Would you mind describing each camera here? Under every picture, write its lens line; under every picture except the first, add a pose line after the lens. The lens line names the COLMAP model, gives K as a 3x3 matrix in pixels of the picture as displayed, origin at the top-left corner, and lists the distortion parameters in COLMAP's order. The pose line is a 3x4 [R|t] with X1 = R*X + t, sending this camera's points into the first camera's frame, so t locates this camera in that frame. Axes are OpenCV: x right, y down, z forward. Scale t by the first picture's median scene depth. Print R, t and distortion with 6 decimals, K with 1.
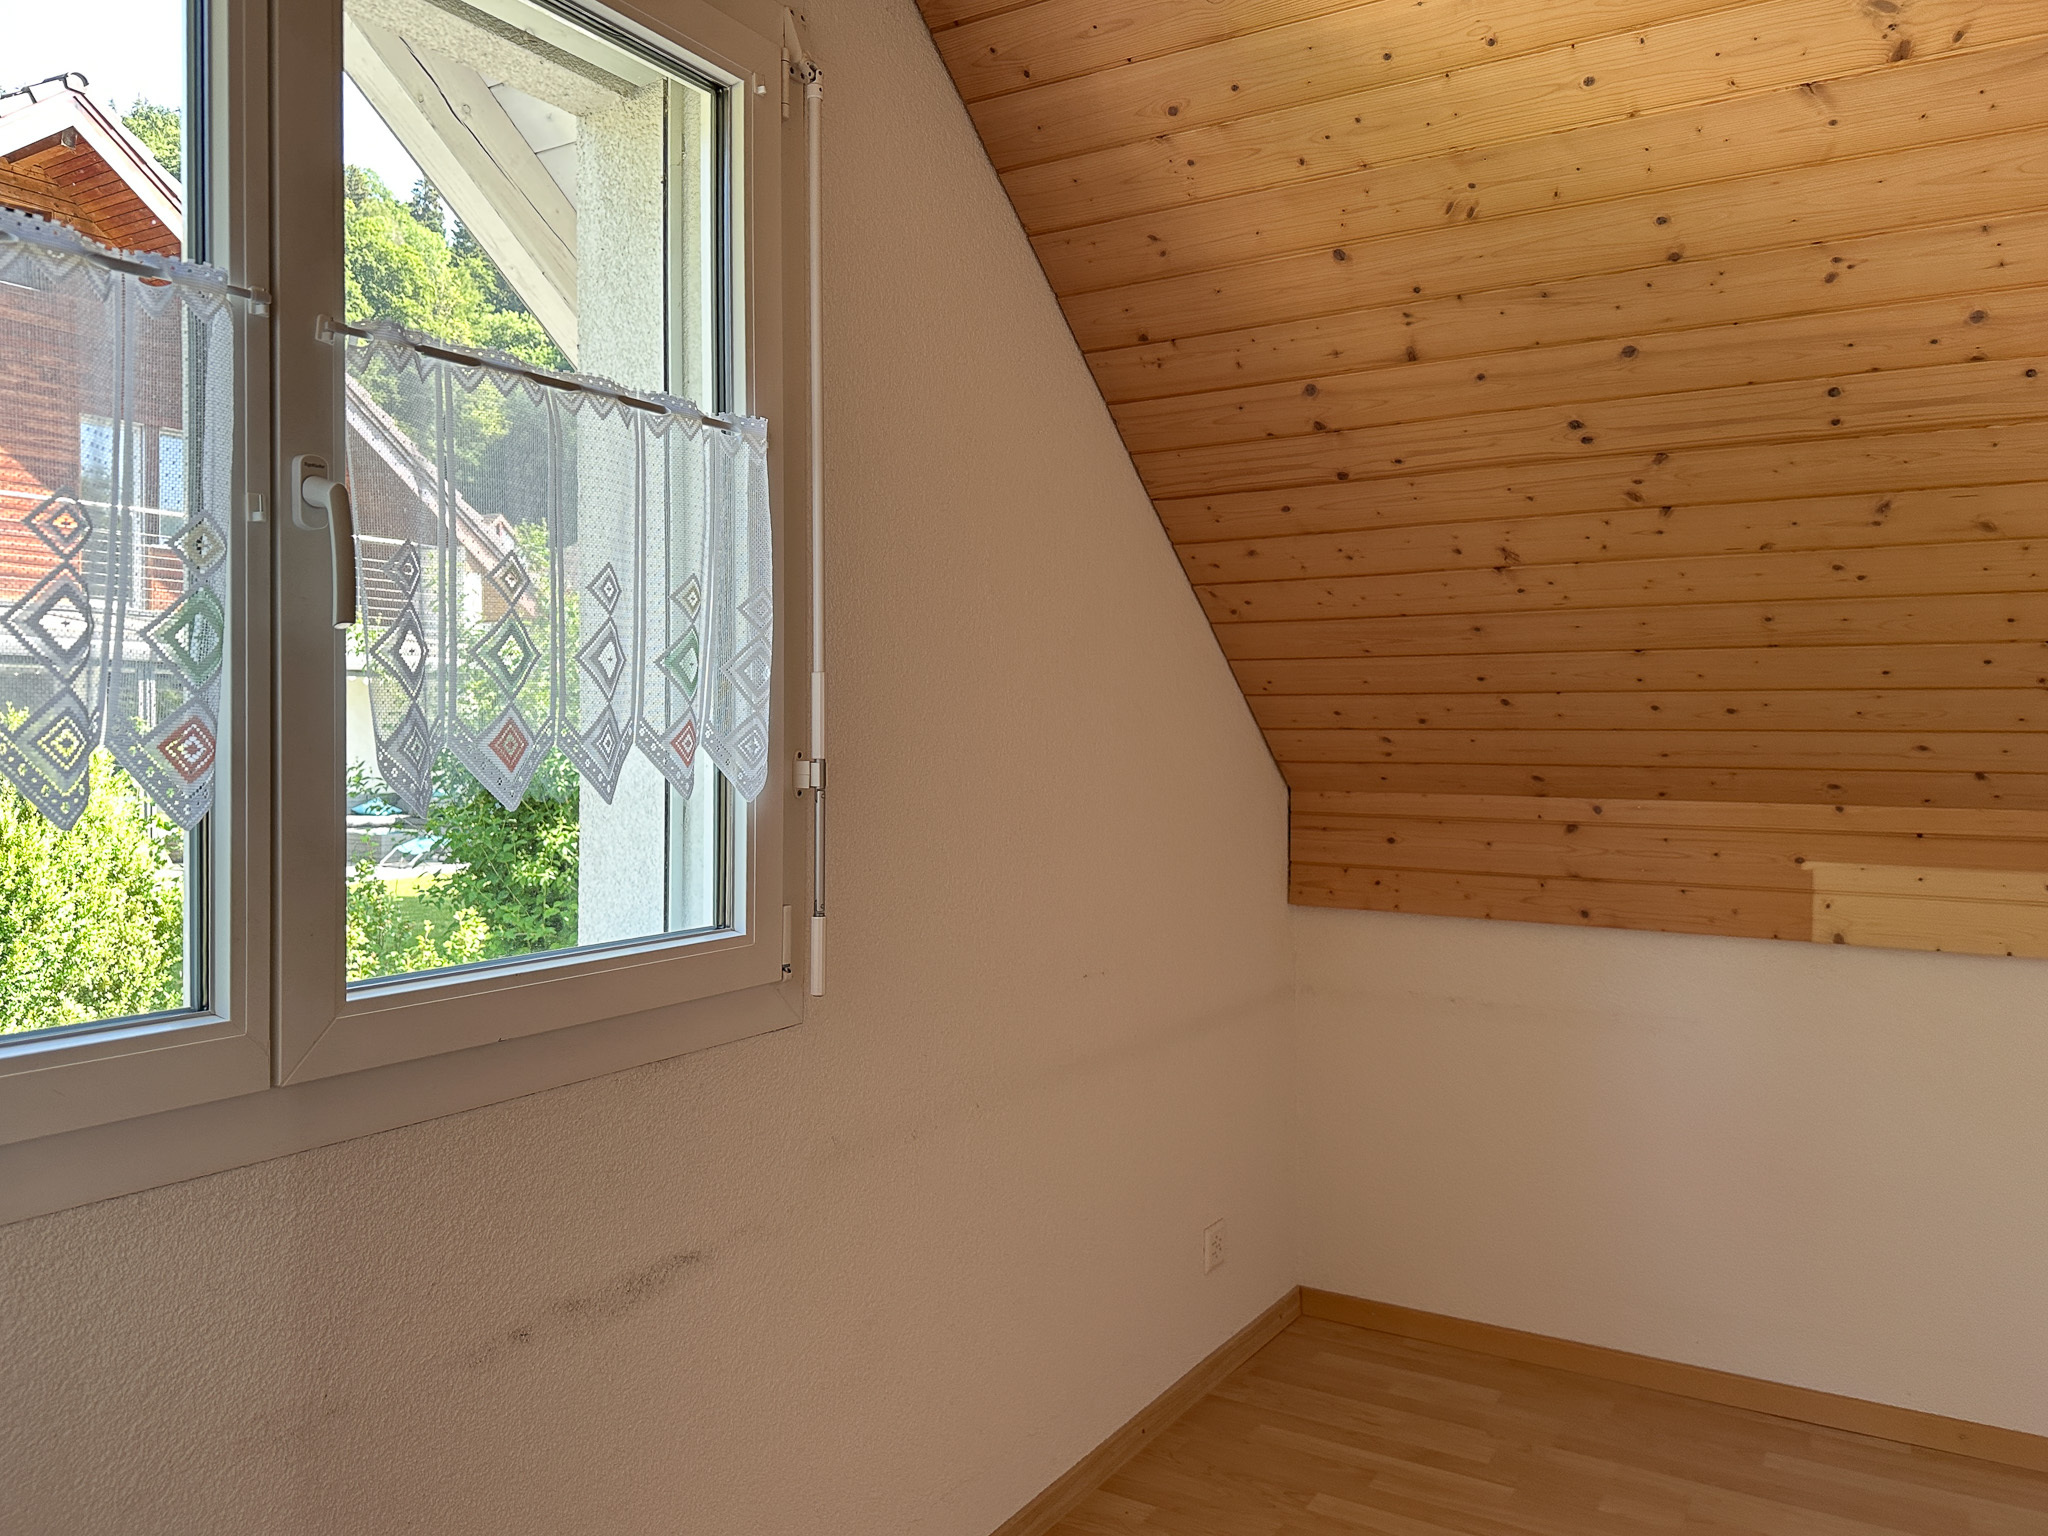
lens RADIAL K [[1497.6, 0, 1024.9], [0, 1497.6, 757.7], [0, 0, 1]] dist [-0.002009, 0.035817]
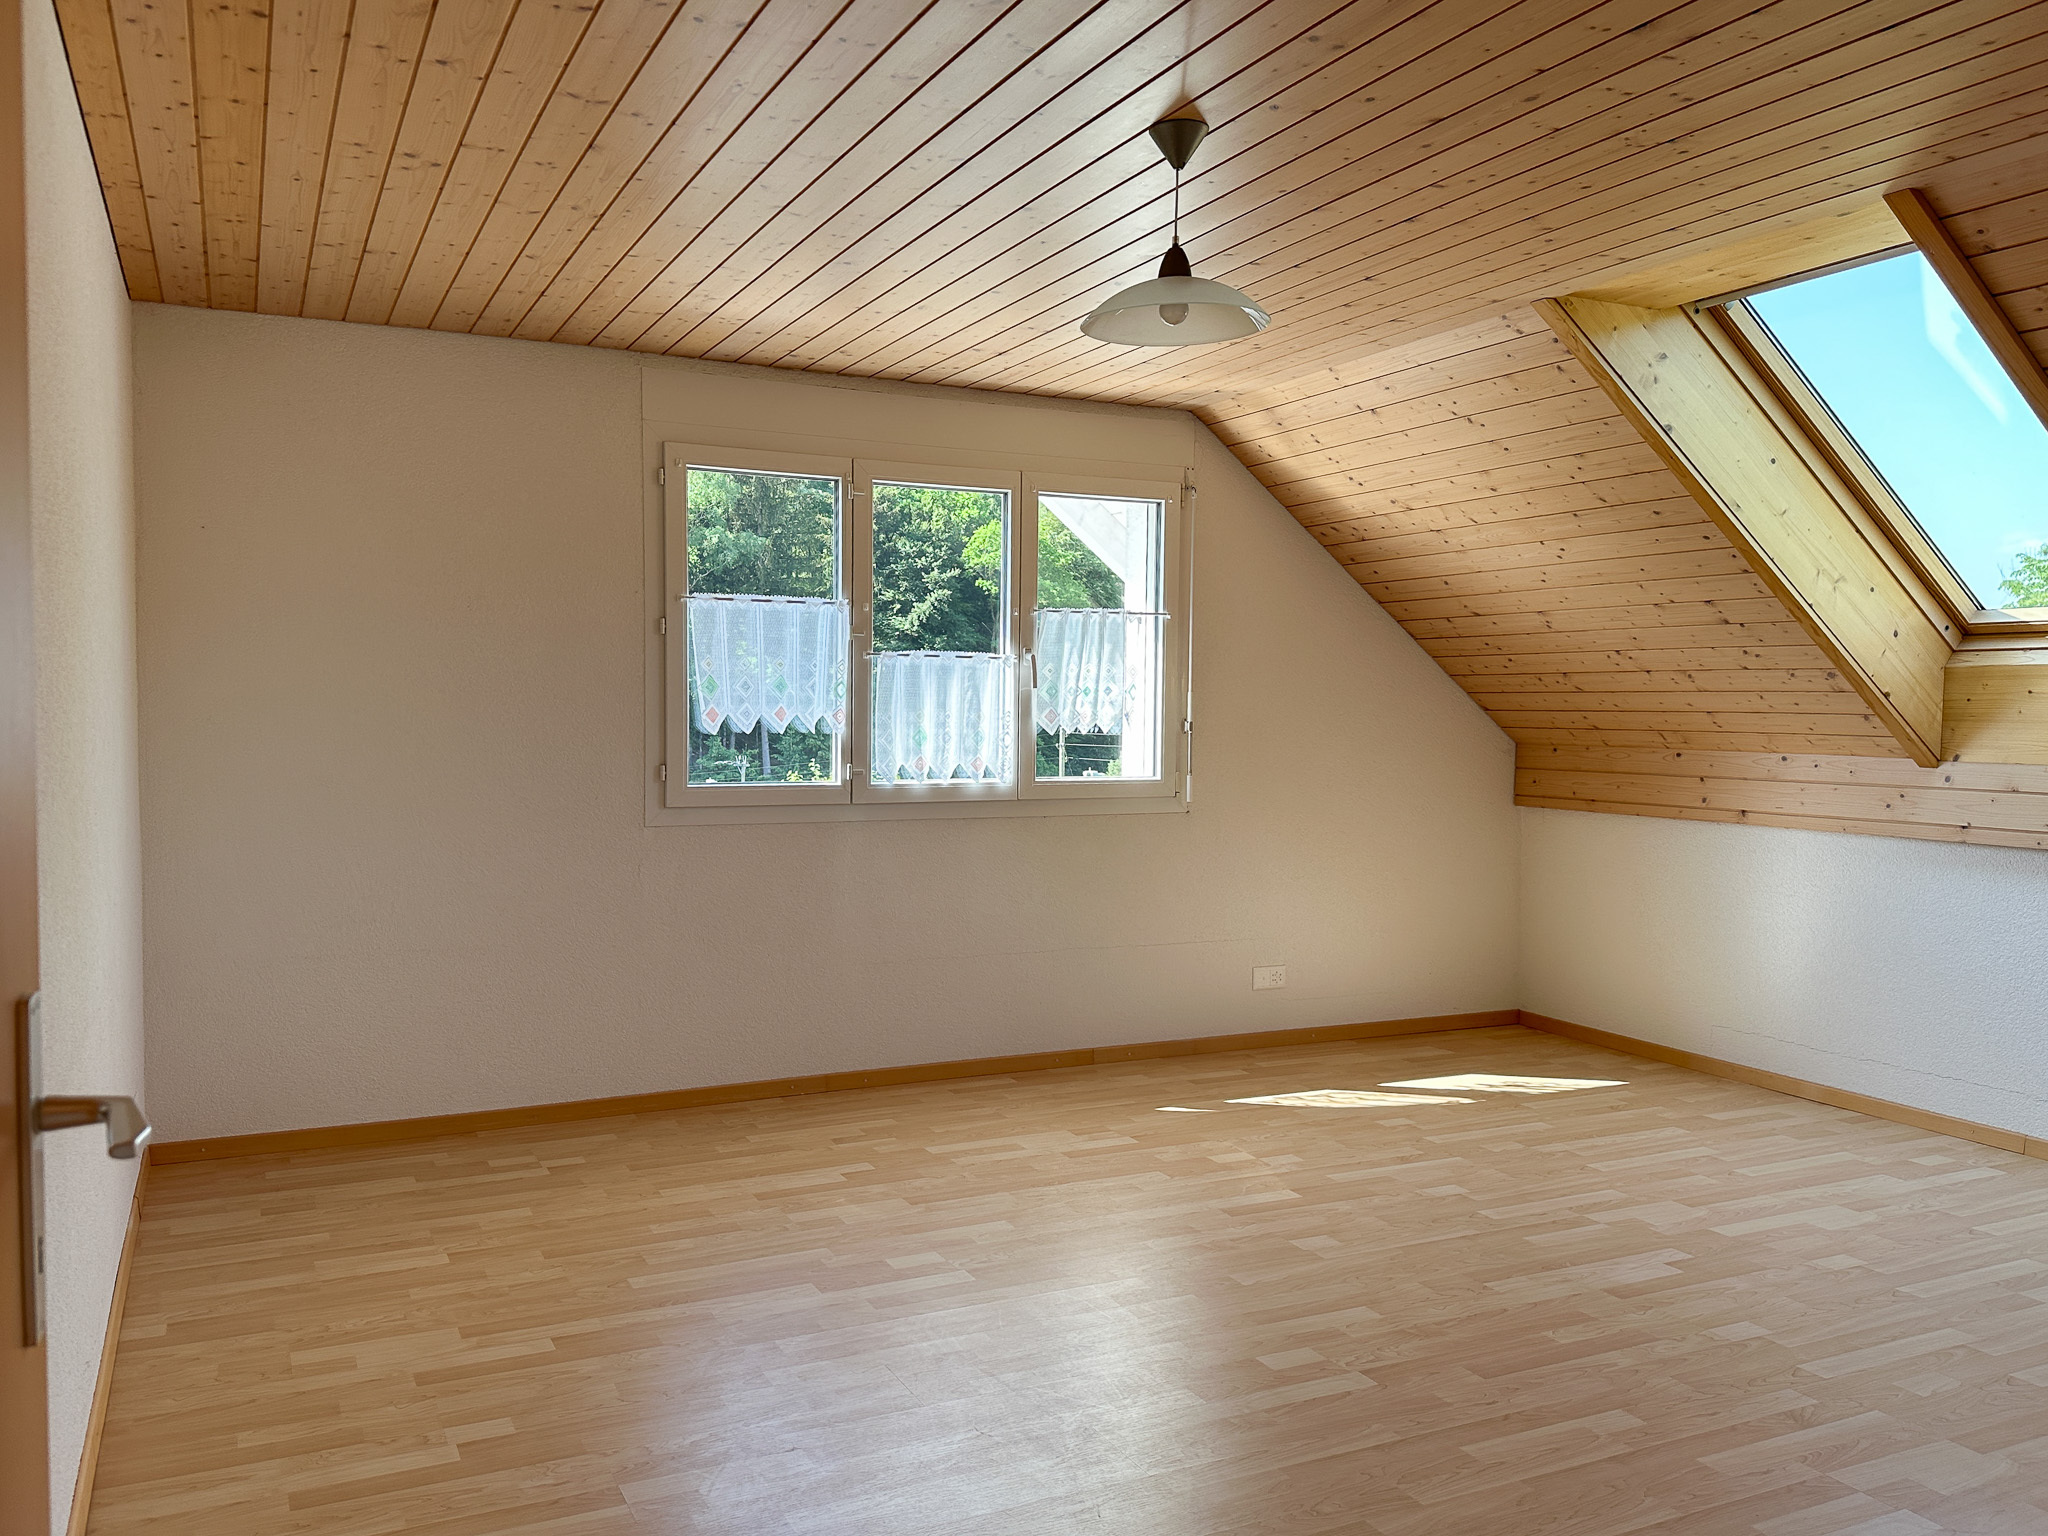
lens RADIAL K [[1497.6, 0, 1024.9], [0, 1497.6, 757.7], [0, 0, 1]] dist [-0.002009, 0.035817]
pose [[0.861475, 0.027216, -0.507070, 1.097946], [-0.013854, 0.999451, 0.030107, -0.012097], [0.507611, -0.018911, 0.861379, -1.742576]]
